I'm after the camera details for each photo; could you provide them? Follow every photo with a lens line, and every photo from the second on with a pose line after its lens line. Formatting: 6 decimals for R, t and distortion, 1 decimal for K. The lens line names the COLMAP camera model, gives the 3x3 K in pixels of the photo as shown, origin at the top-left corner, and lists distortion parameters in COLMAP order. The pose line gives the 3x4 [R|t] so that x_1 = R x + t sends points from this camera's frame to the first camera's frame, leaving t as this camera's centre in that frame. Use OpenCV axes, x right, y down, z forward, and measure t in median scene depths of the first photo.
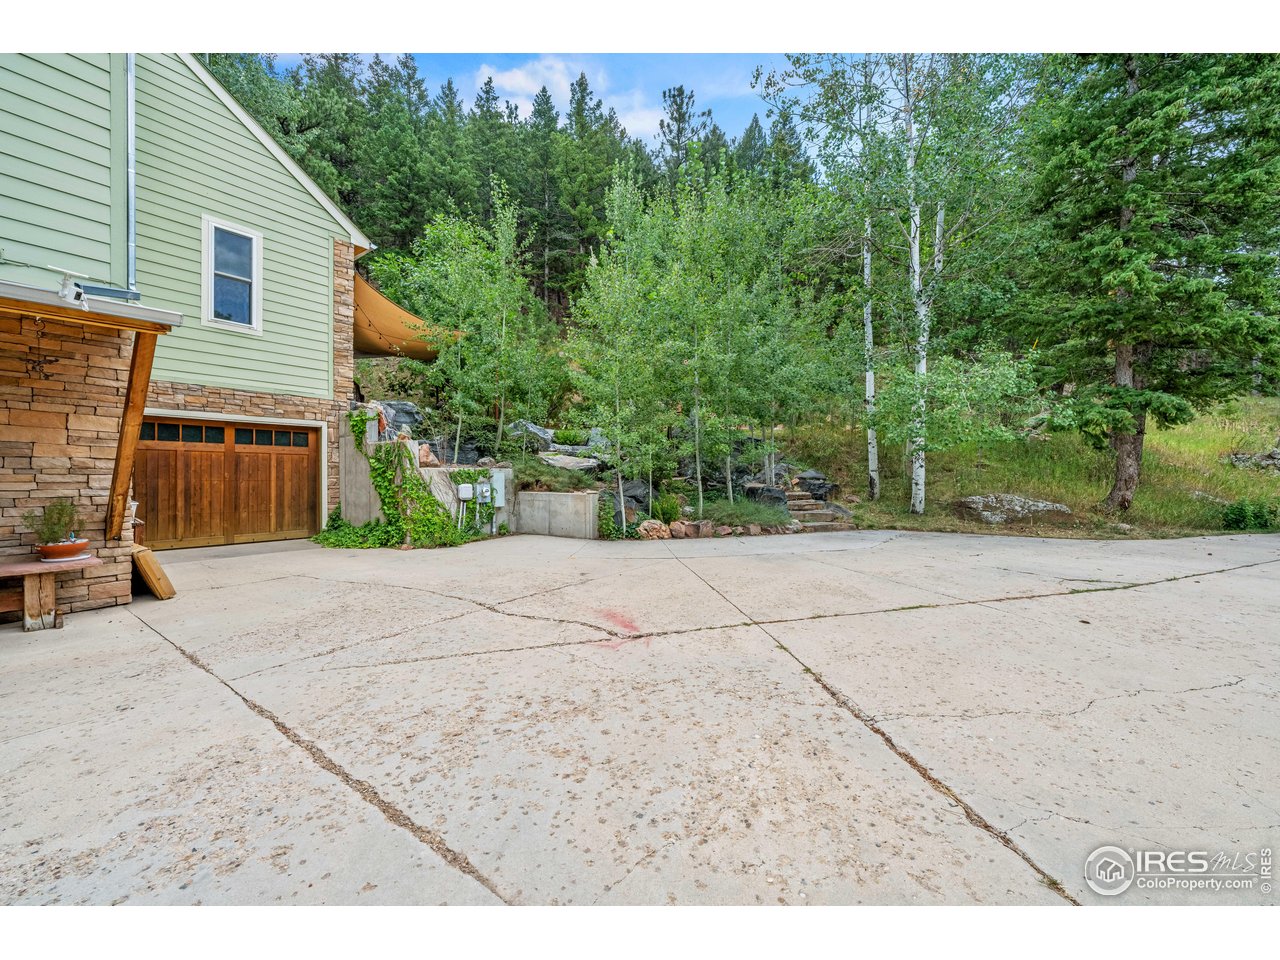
lens RADIAL K [[510.6, 0, 640.3], [0, 510.6, 479.2], [0, 0, 1]] dist [-0.000114, -0.000064]
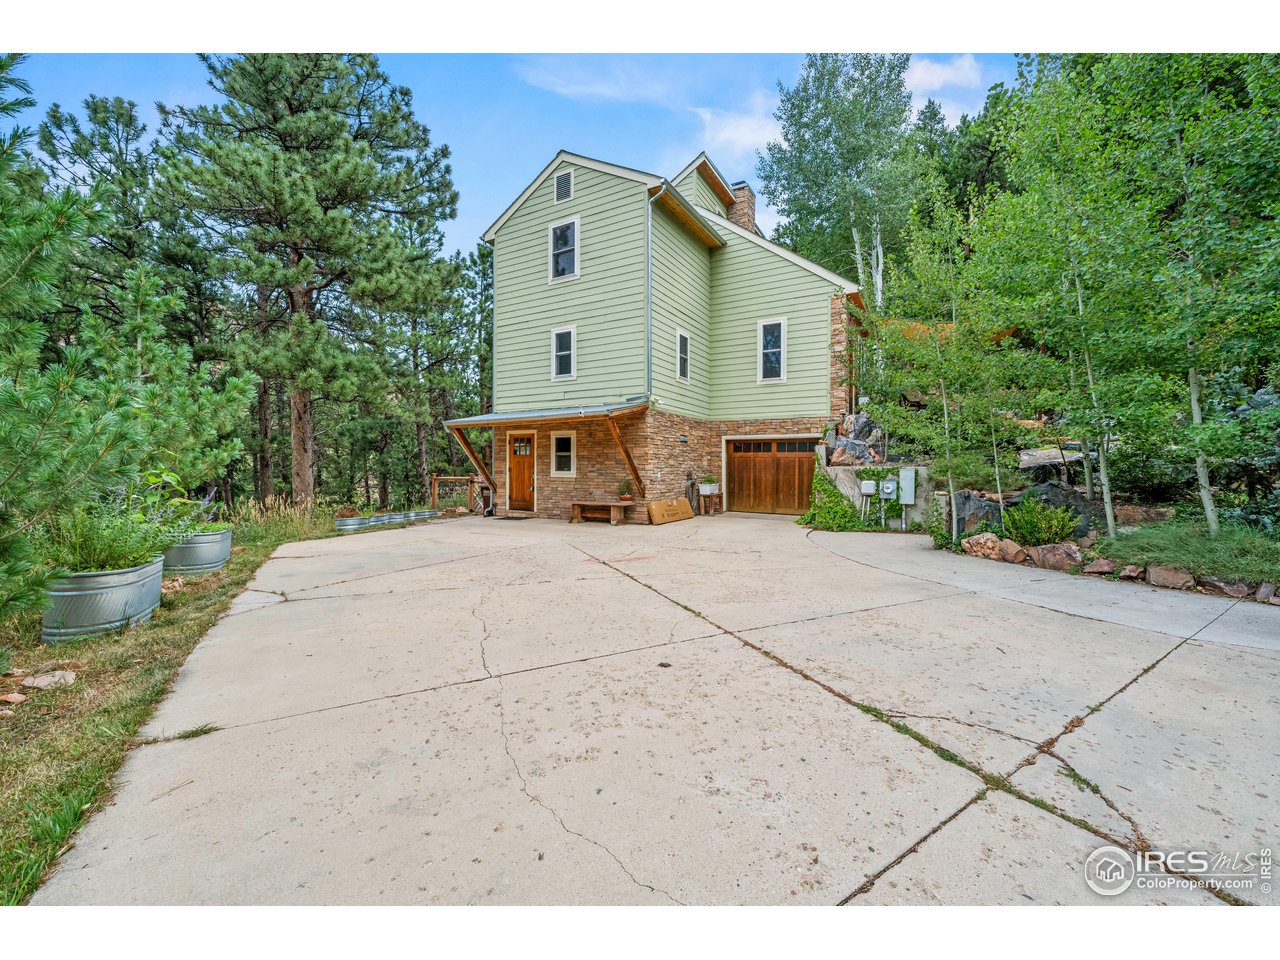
lens RADIAL K [[510.6, 0, 642.6], [0, 510.6, 471.4], [0, 0, 1]] dist [-0.000114, -0.000064]
pose [[0.092914, 0.006865, -0.995650, 0.778744], [-0.011889, 0.999913, 0.005785, -0.012495], [0.995603, 0.011300, 0.092987, 0.418127]]
